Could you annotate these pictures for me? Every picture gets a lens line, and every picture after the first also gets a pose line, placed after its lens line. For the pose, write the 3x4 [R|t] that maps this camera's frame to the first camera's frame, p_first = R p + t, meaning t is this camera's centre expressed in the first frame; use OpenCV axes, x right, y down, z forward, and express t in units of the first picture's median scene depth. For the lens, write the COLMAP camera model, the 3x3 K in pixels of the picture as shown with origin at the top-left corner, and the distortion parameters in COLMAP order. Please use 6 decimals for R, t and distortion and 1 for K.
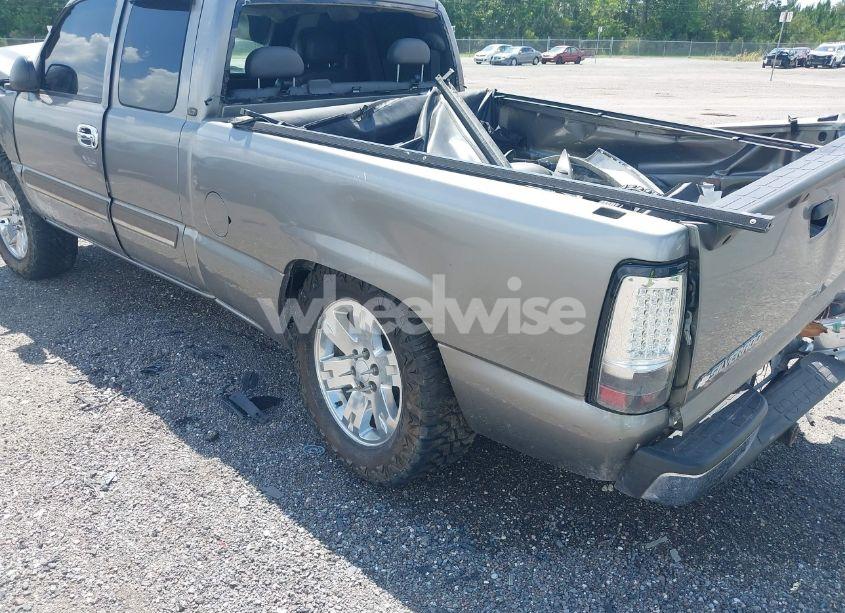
lens RADIAL K [[672.4, 0, 419.2], [0, 672.4, 311.9], [0, 0, 1]] dist [-0.009115, 0.002443]
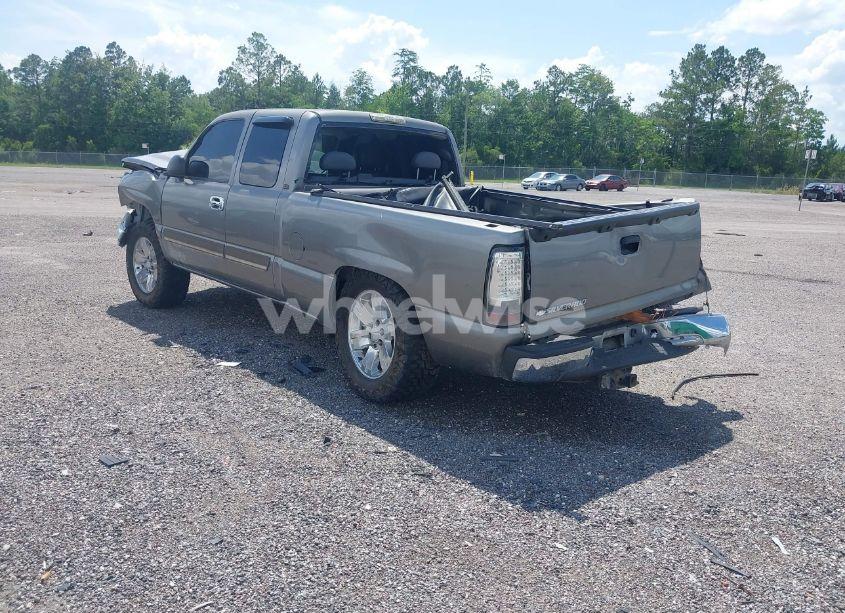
lens RADIAL K [[671.0, 0, 425.4], [0, 671.0, 313.7], [0, 0, 1]] dist [-0.001605, 0.003170]
pose [[0.996936, 0.045030, -0.063956, 0.108948], [-0.055093, 0.984671, -0.165494, 0.231110], [0.055524, 0.168510, 0.984135, -0.487965]]
